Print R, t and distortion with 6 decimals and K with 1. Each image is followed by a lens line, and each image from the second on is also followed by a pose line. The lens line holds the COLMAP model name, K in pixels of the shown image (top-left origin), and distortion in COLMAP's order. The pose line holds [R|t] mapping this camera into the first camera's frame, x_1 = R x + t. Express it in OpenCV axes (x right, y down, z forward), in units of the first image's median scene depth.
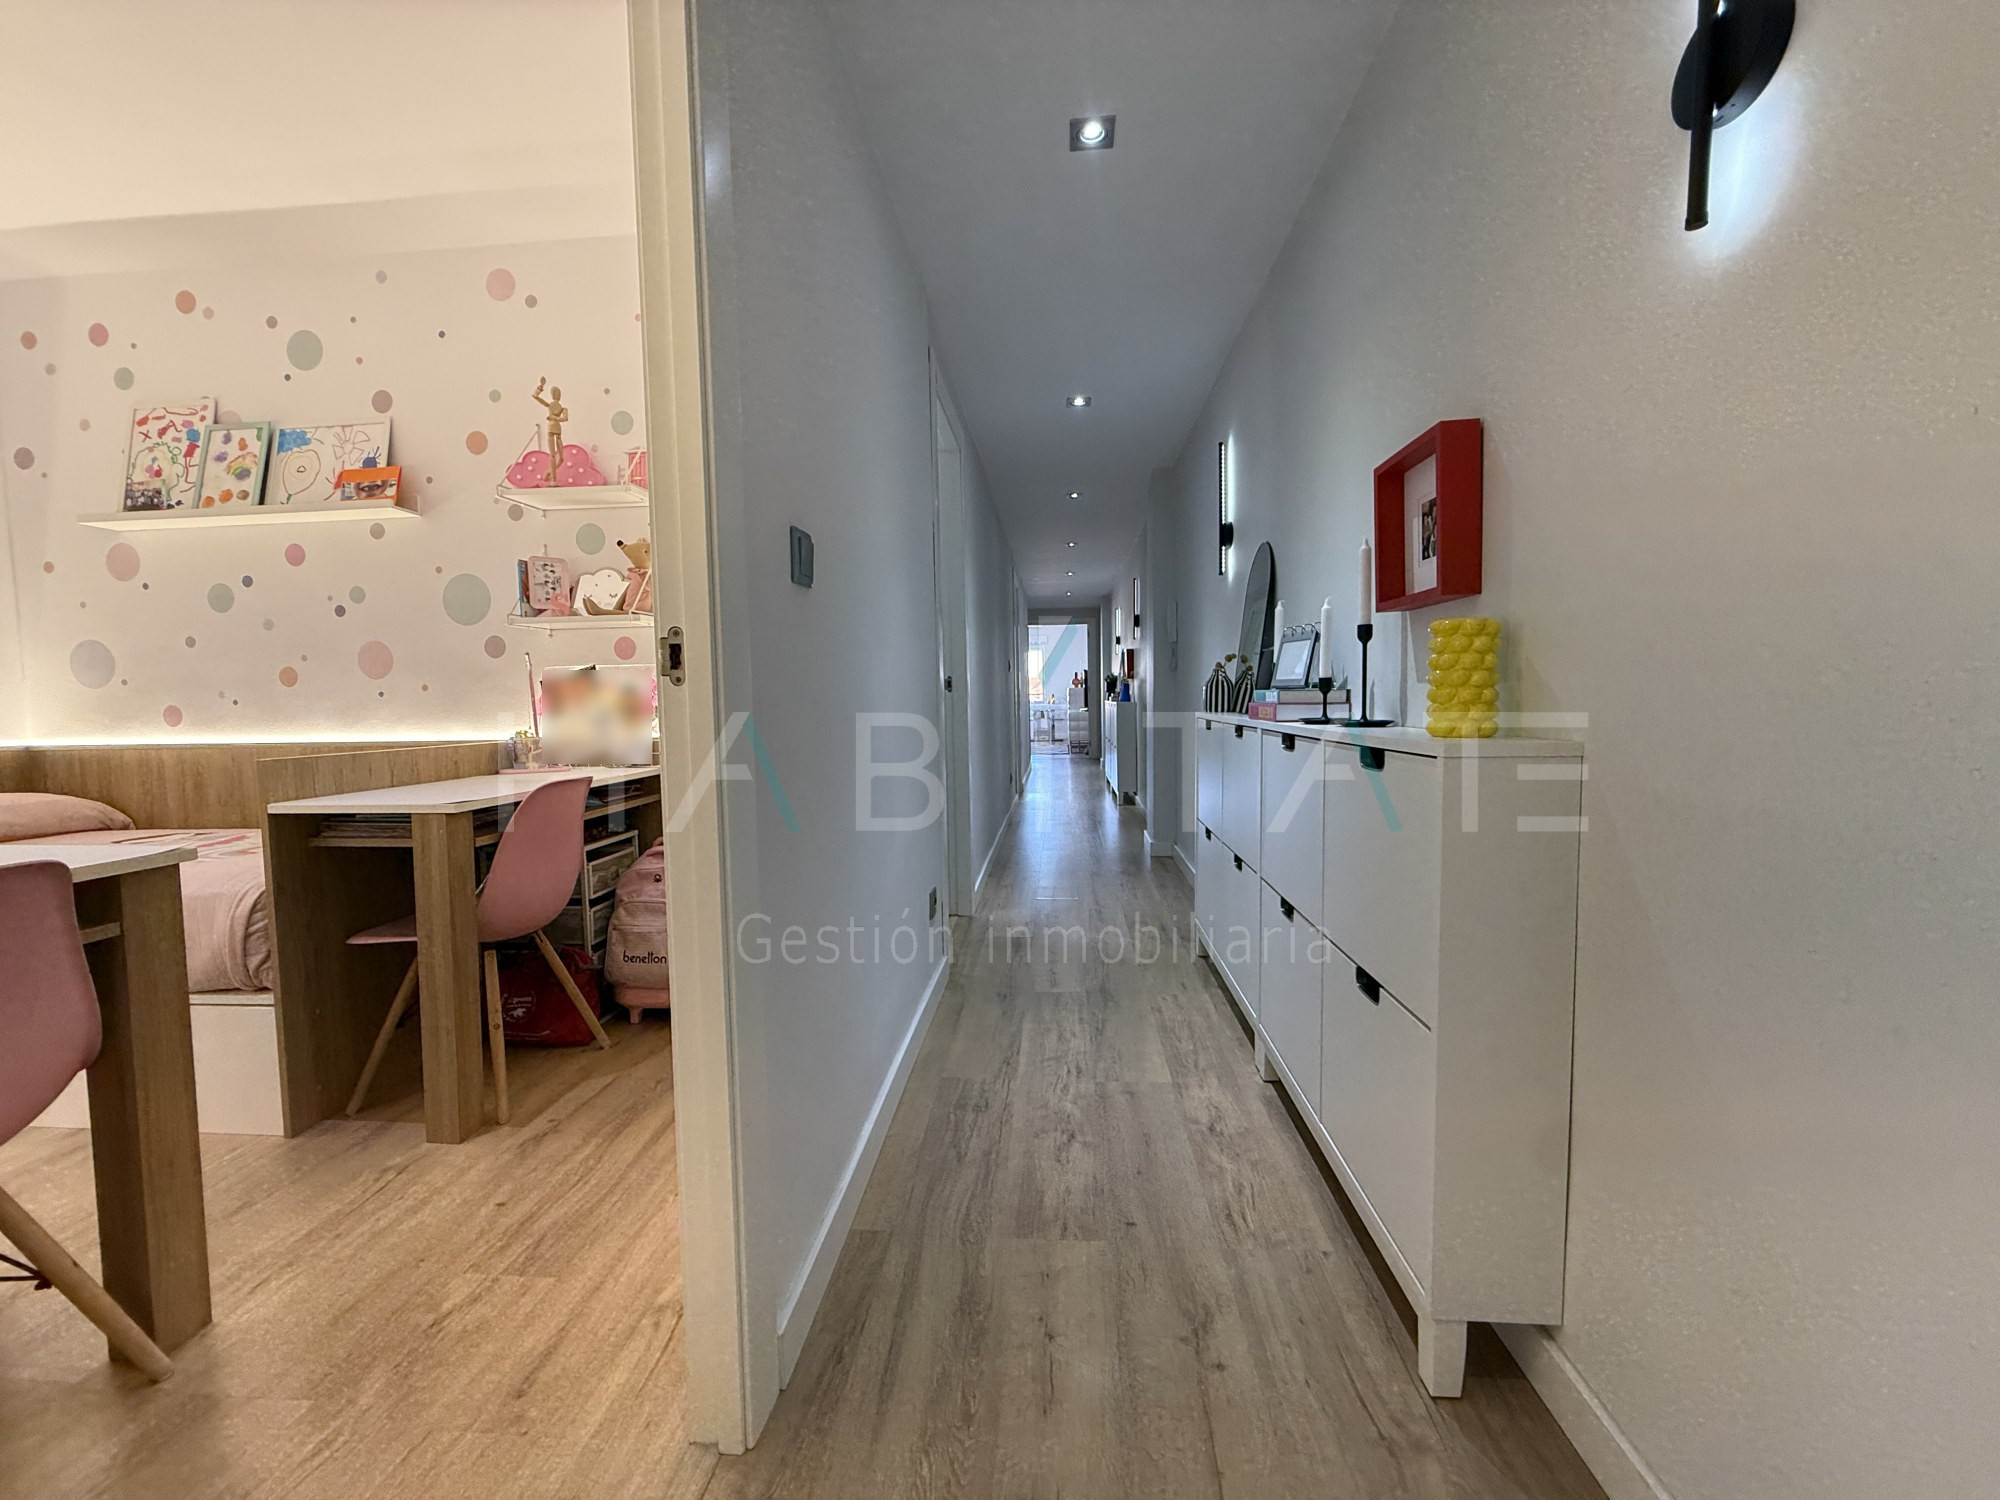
lens RADIAL K [[796.8, 0, 993.5], [0, 796.8, 746.5], [0, 0, 1]] dist [0.000284, -0.000258]
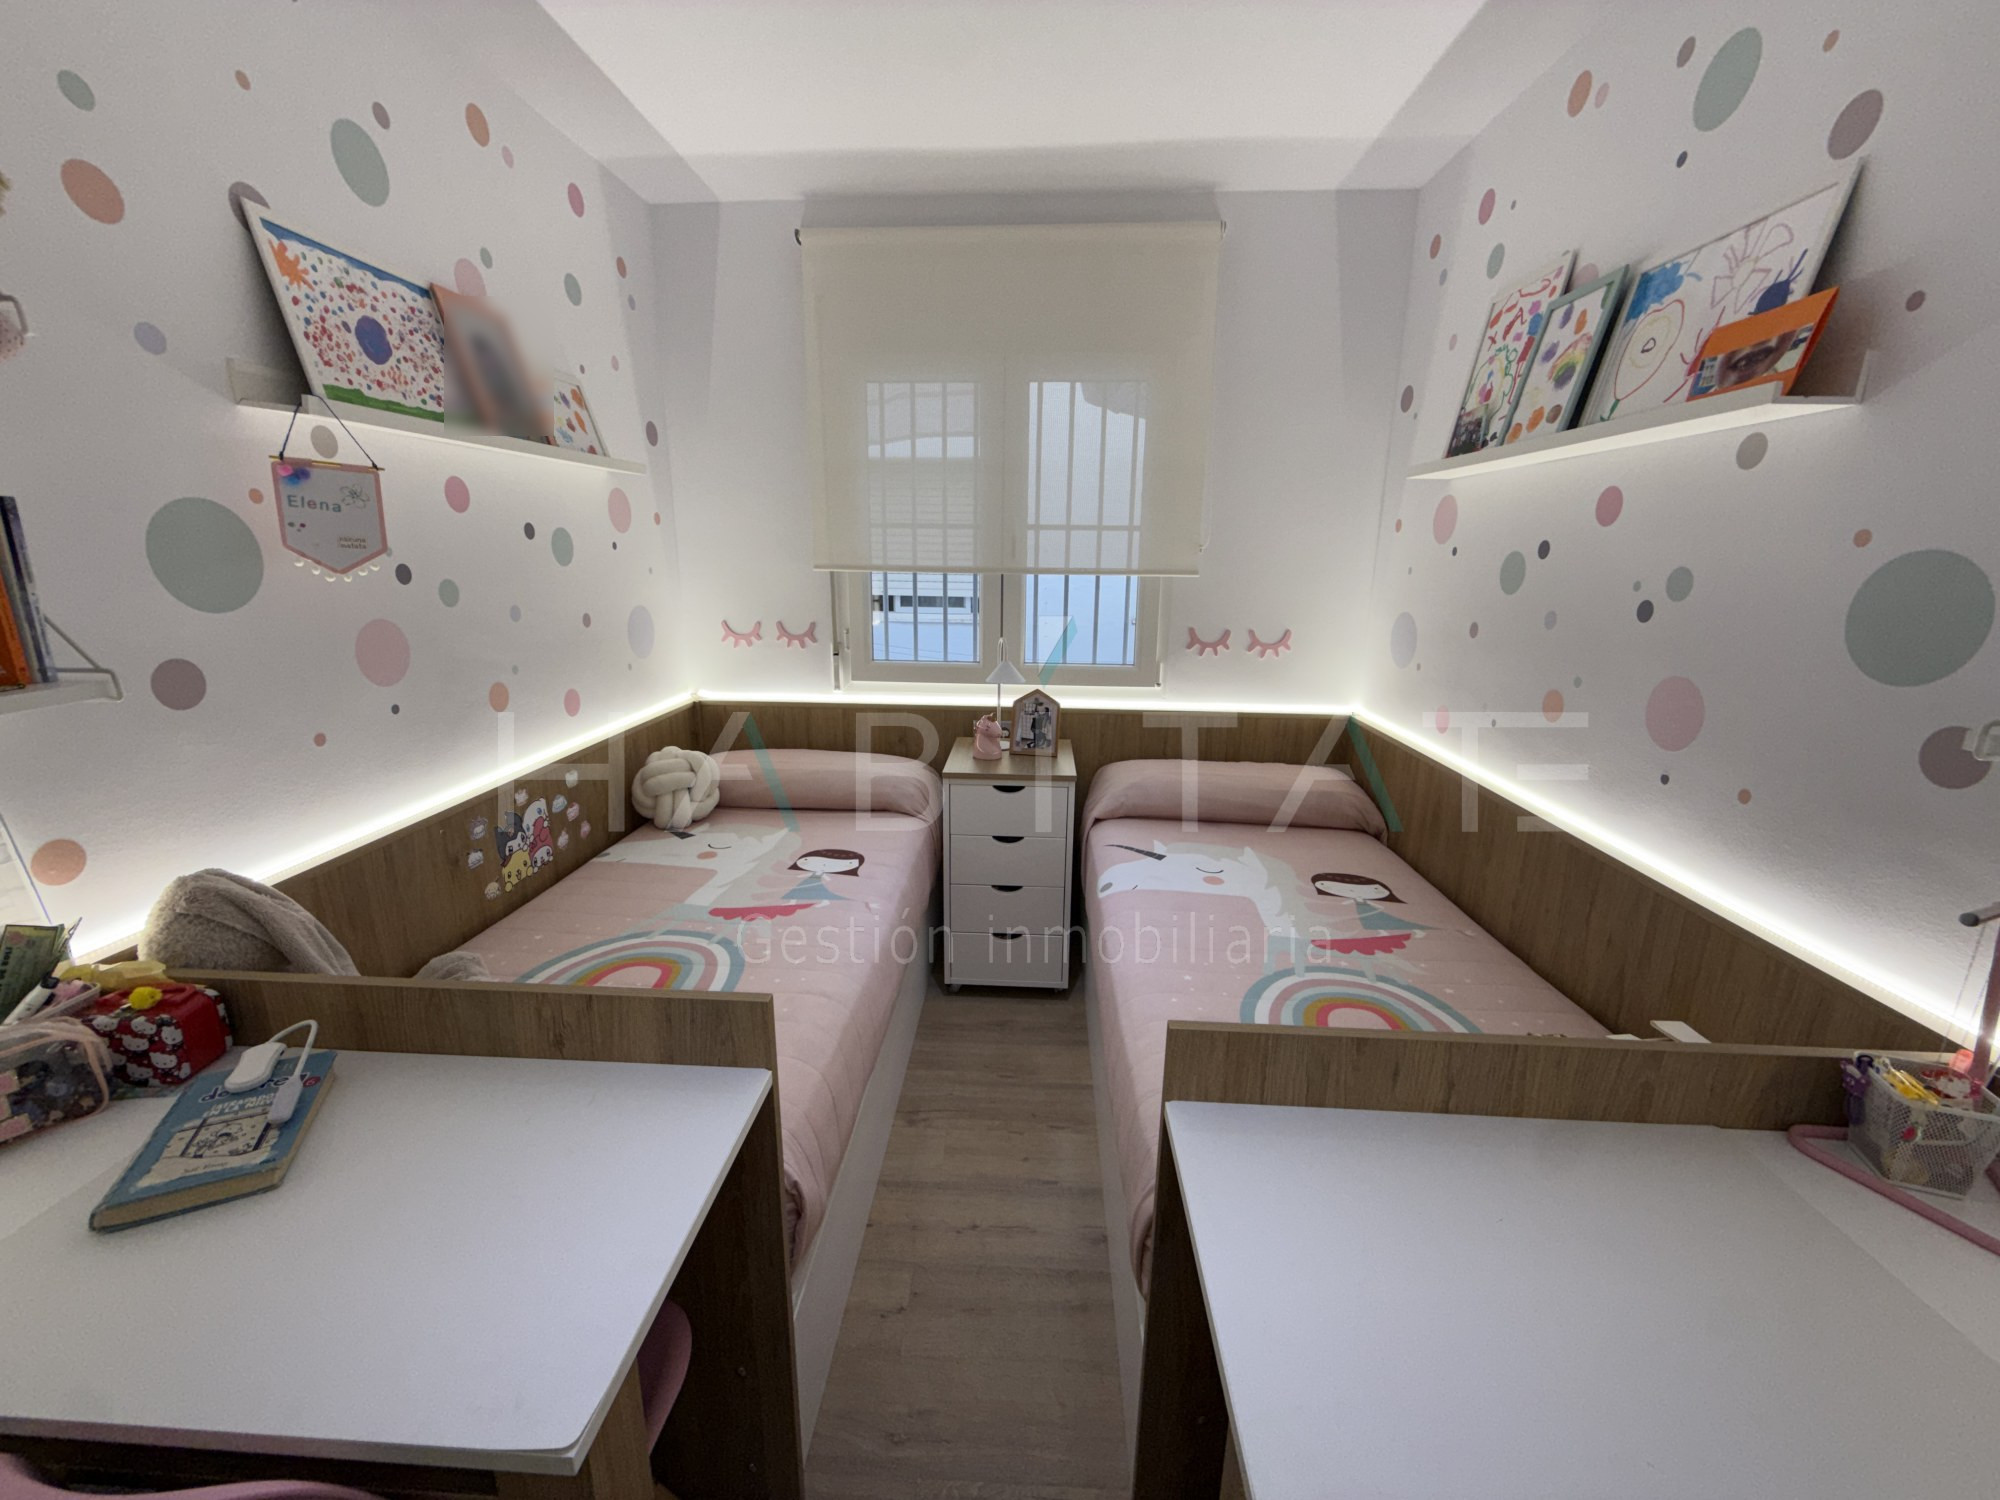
lens RADIAL K [[796.8, 0, 992.5], [0, 796.8, 751.1], [0, 0, 1]] dist [0.000284, -0.000258]
pose [[0.033540, 0.264856, -0.963705, -0.291177], [-0.073999, 0.962258, 0.261883, -0.191184], [0.996694, 0.062530, 0.051874, 0.544222]]
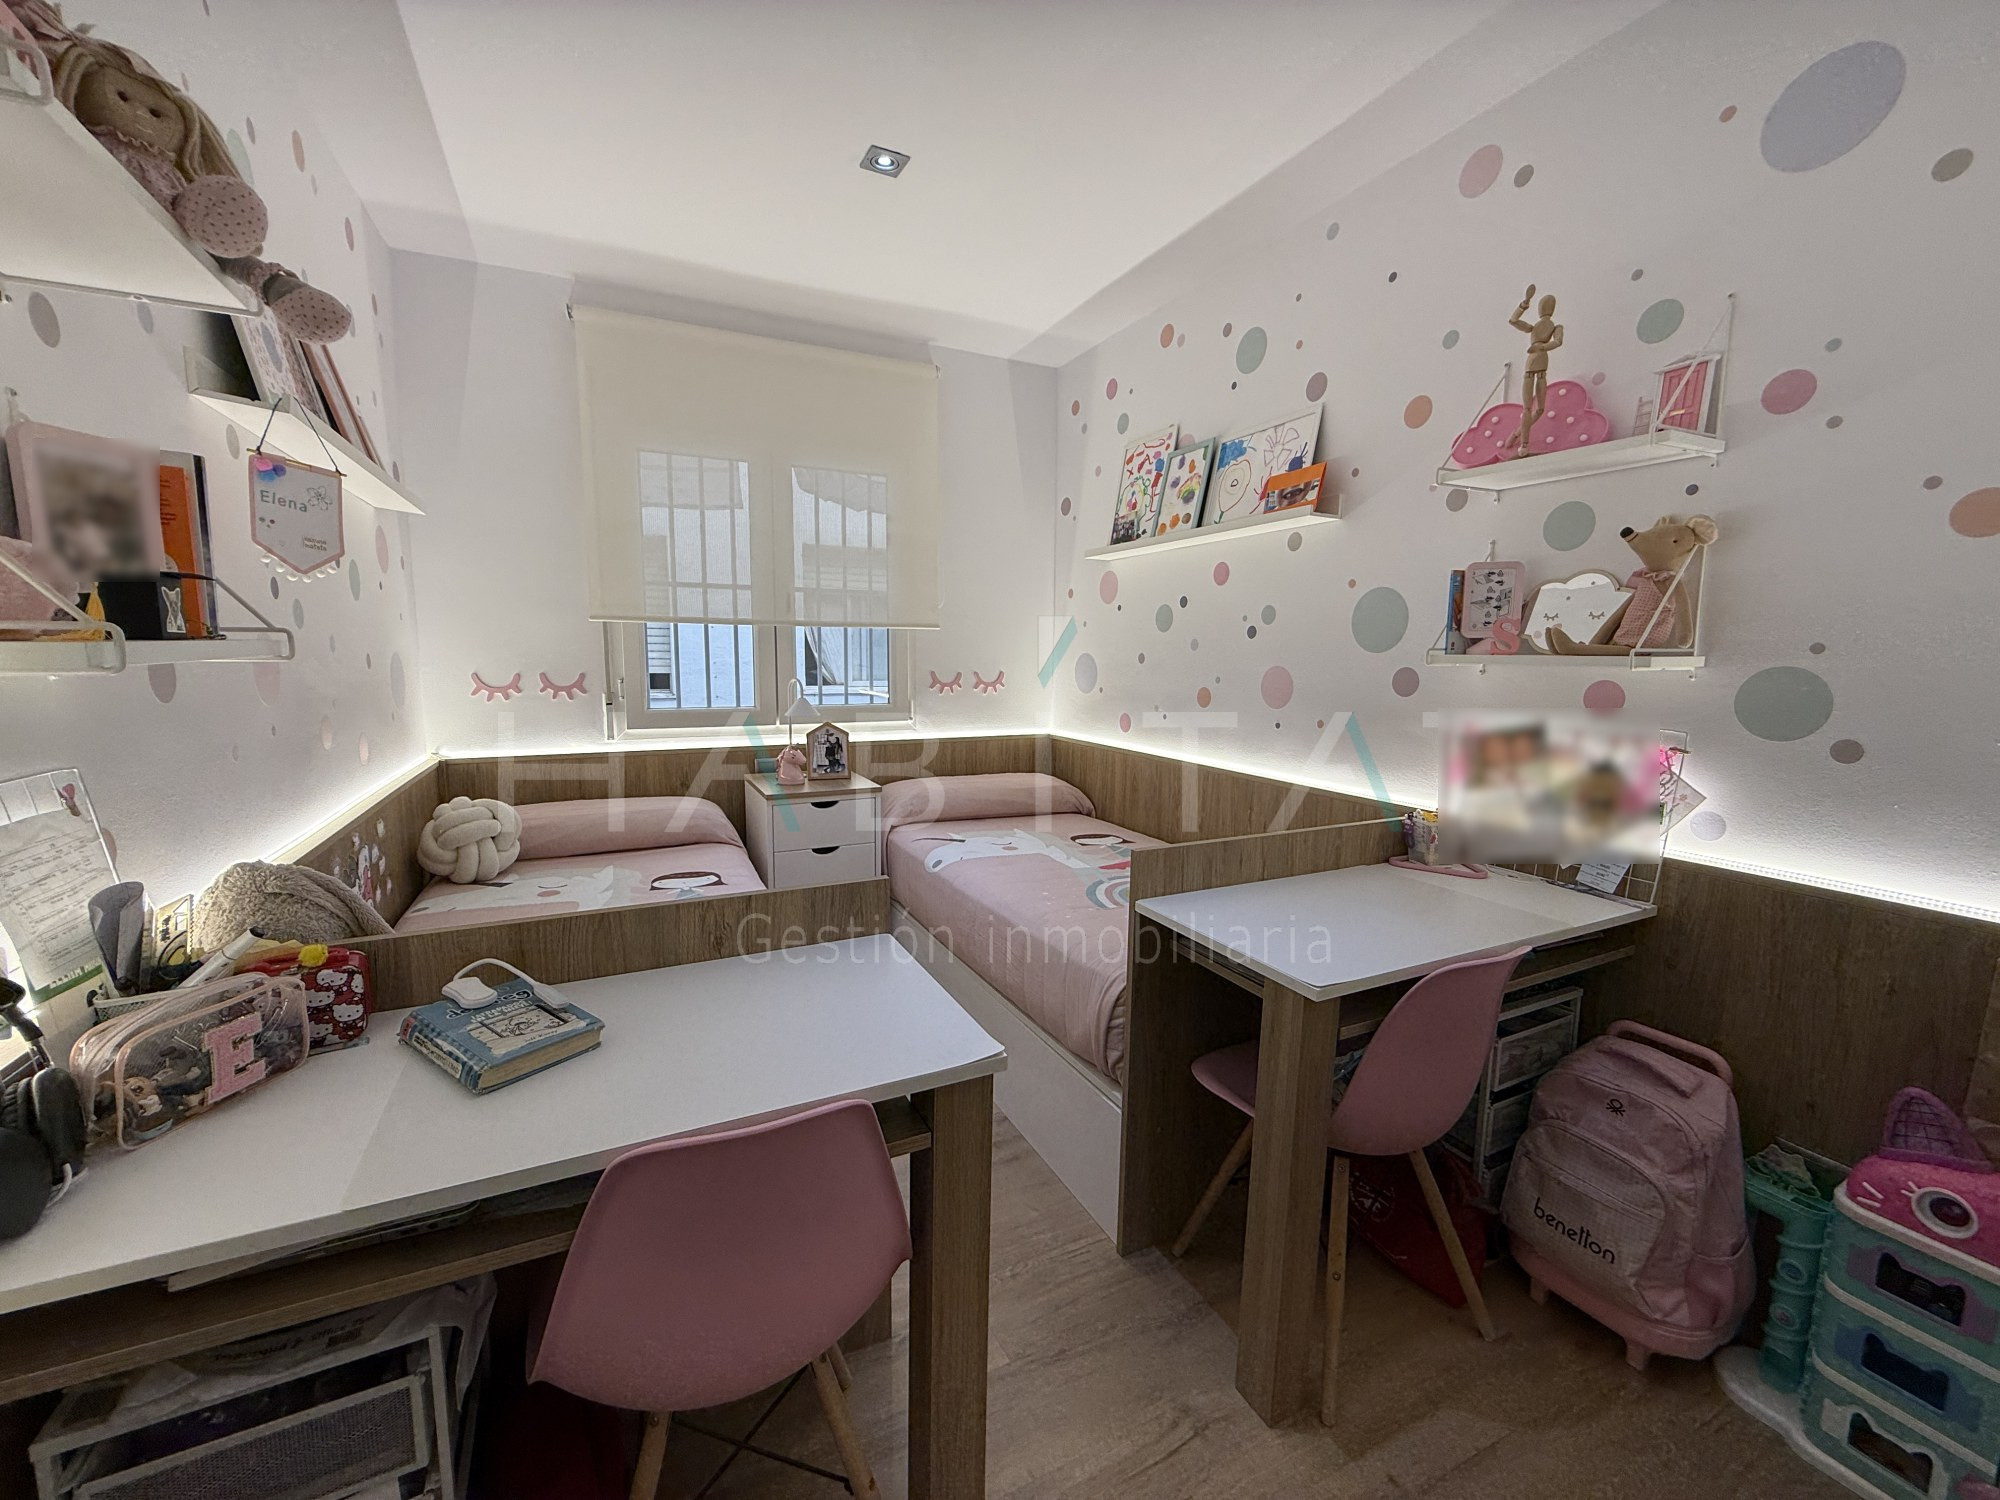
lens RADIAL K [[796.8, 0, 990.8], [0, 796.8, 751.3], [0, 0, 1]] dist [0.000284, -0.000258]
pose [[0.515352, 0.133025, -0.846591, -0.173266], [-0.074305, 0.991095, 0.110499, -0.114403], [0.853751, 0.005961, 0.520647, 0.260375]]
